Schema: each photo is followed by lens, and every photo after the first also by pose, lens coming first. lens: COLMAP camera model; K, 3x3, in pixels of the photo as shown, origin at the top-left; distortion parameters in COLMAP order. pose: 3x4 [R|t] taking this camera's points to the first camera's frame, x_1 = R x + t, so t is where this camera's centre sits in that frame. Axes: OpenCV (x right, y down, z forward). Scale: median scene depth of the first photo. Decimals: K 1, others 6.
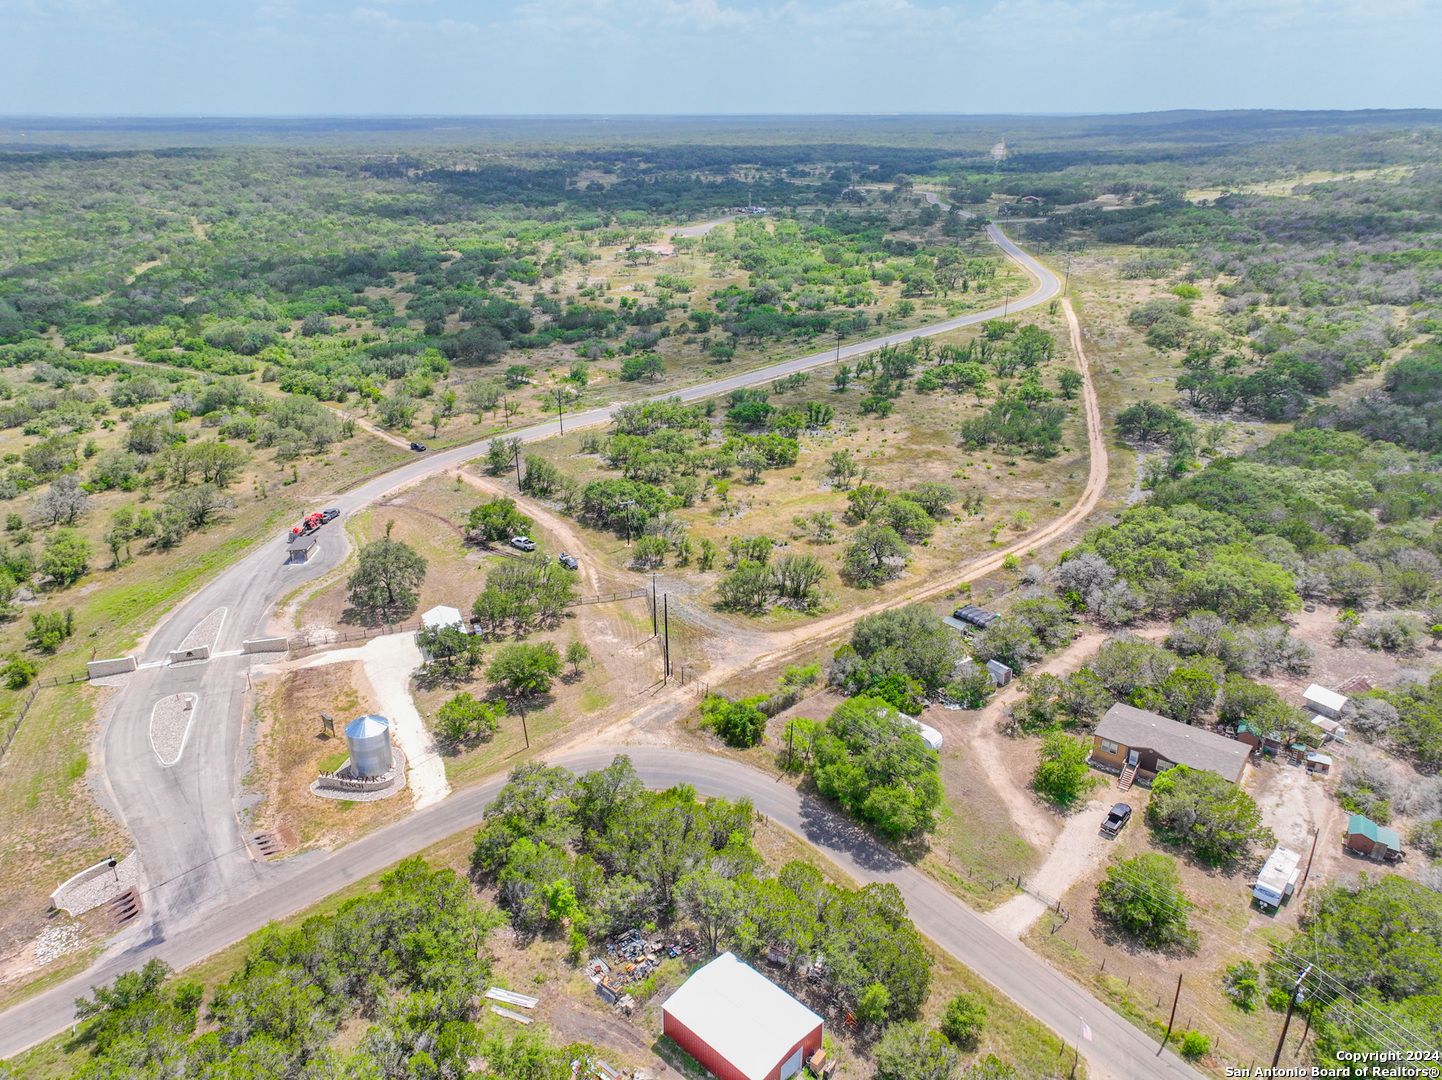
lens RADIAL K [[1004.9, 0, 721.3], [0, 1004.9, 539.6], [0, 0, 1]] dist [0.004924, 0.015624]
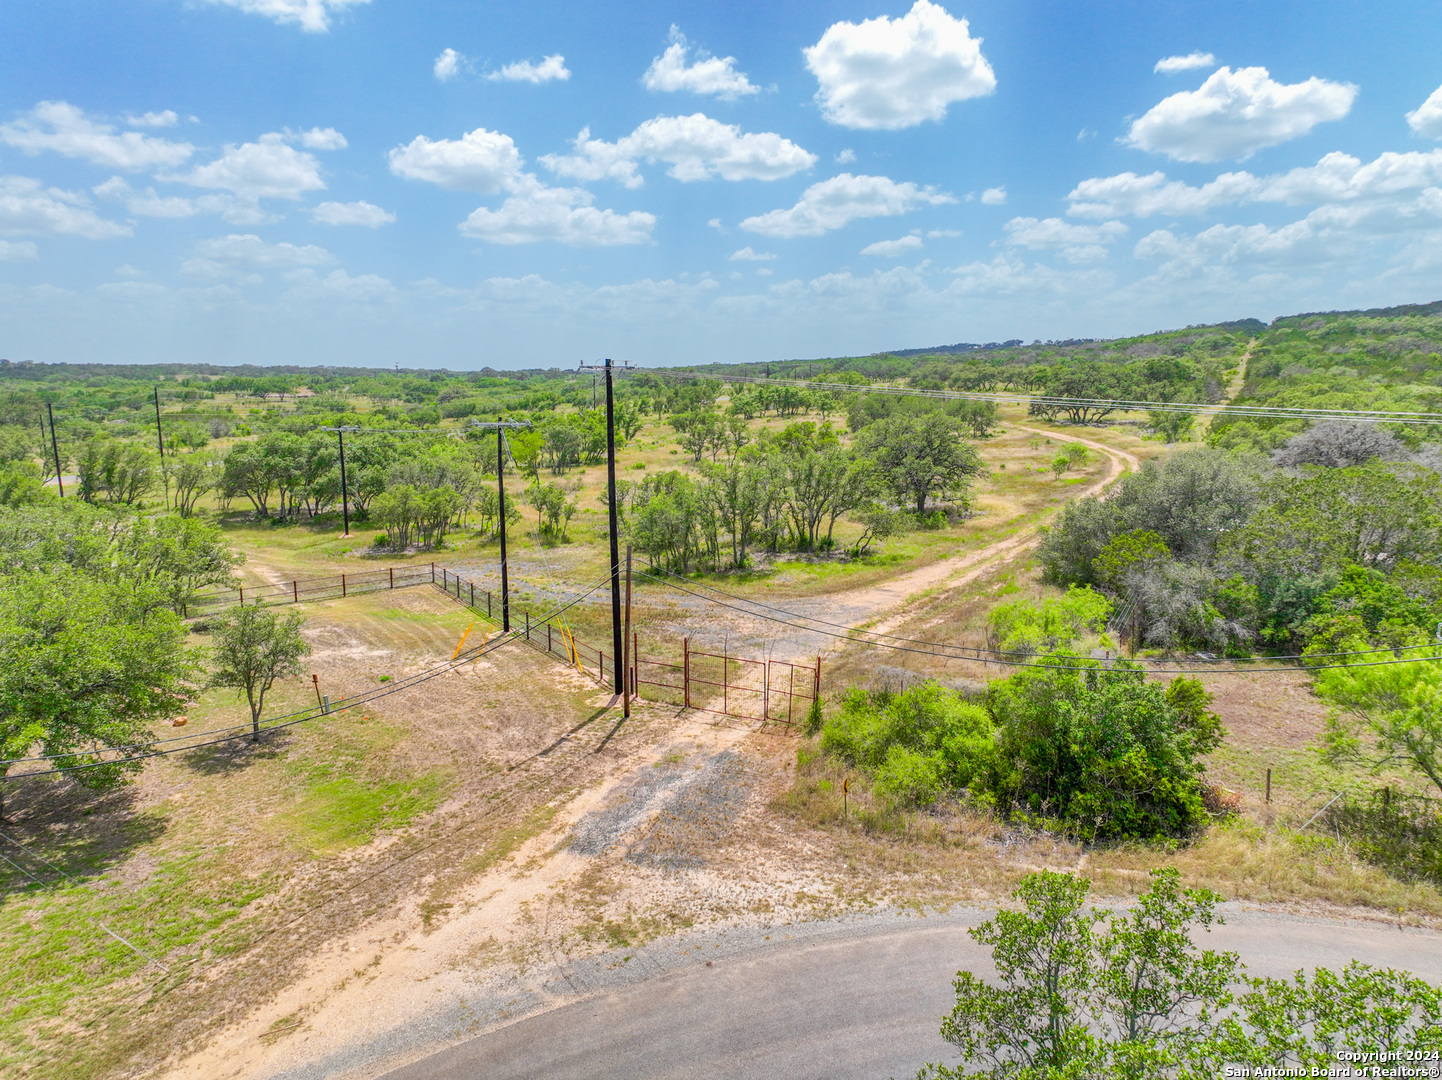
lens RADIAL K [[1004.9, 0, 720.8], [0, 1004.9, 541.9], [0, 0, 1]] dist [0.004924, 0.015624]
pose [[0.933678, -0.060442, 0.352977, -0.093197], [0.143960, 0.965855, -0.215407, 0.120721], [-0.327905, 0.251936, 0.910498, 0.553404]]
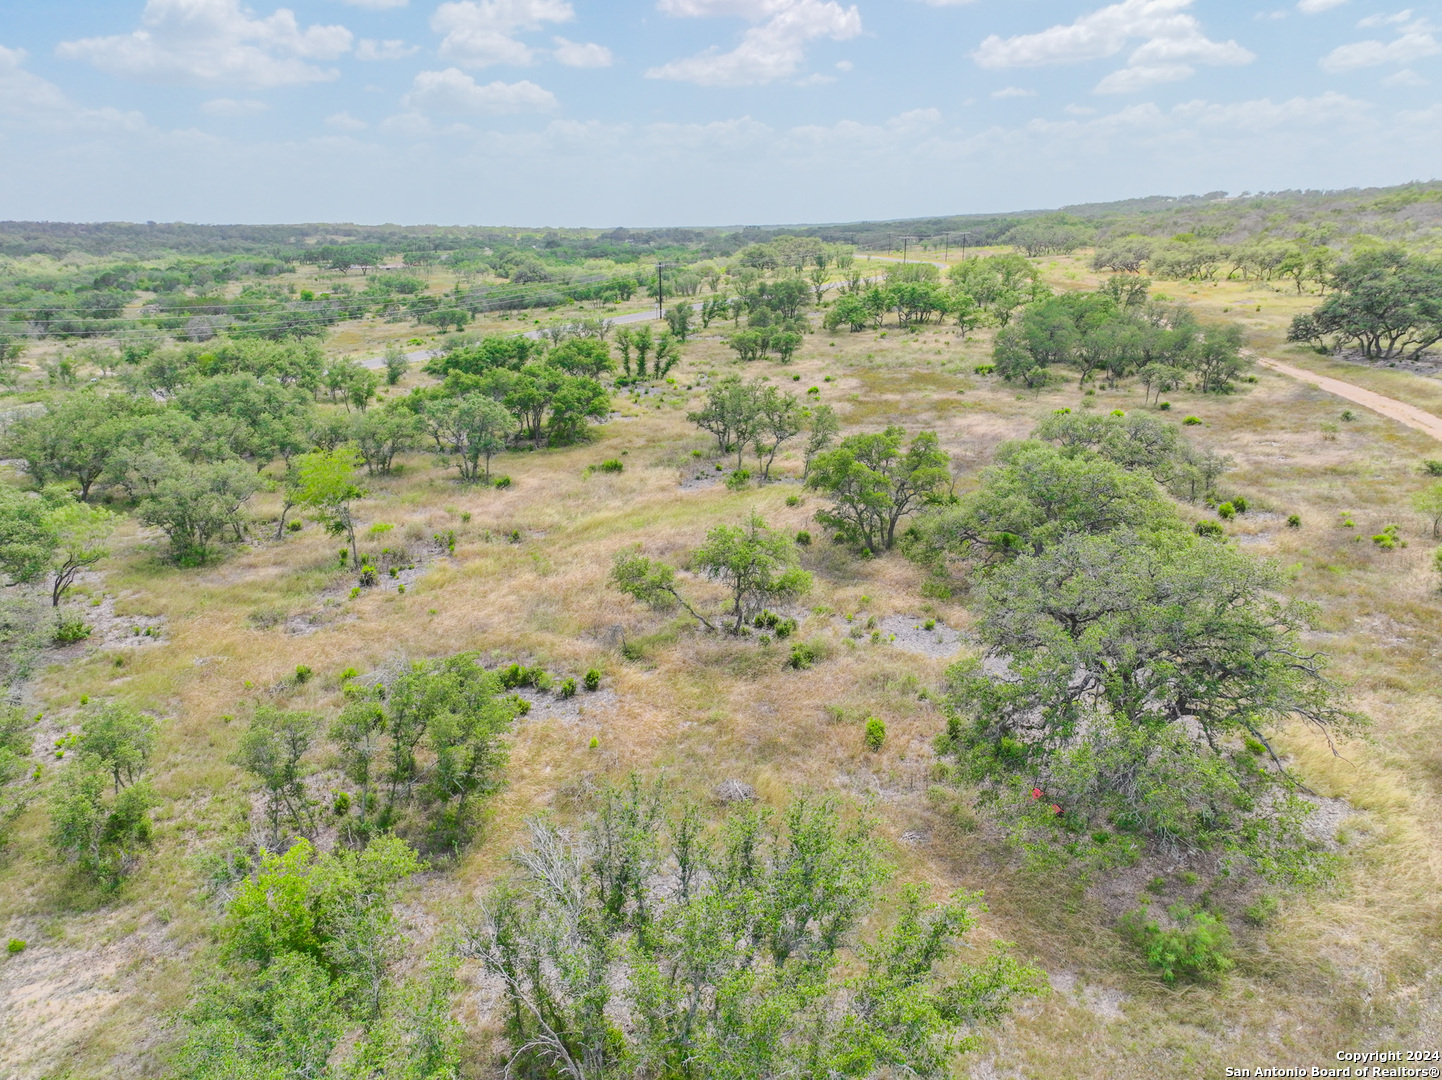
lens RADIAL K [[1004.9, 0, 721.9], [0, 1004.9, 538.3], [0, 0, 1]] dist [0.004924, 0.015624]
pose [[0.977073, -0.064598, 0.202870, 0.049029], [0.086686, 0.991006, -0.101945, -0.001823], [-0.194460, 0.117193, 0.973884, 0.770682]]
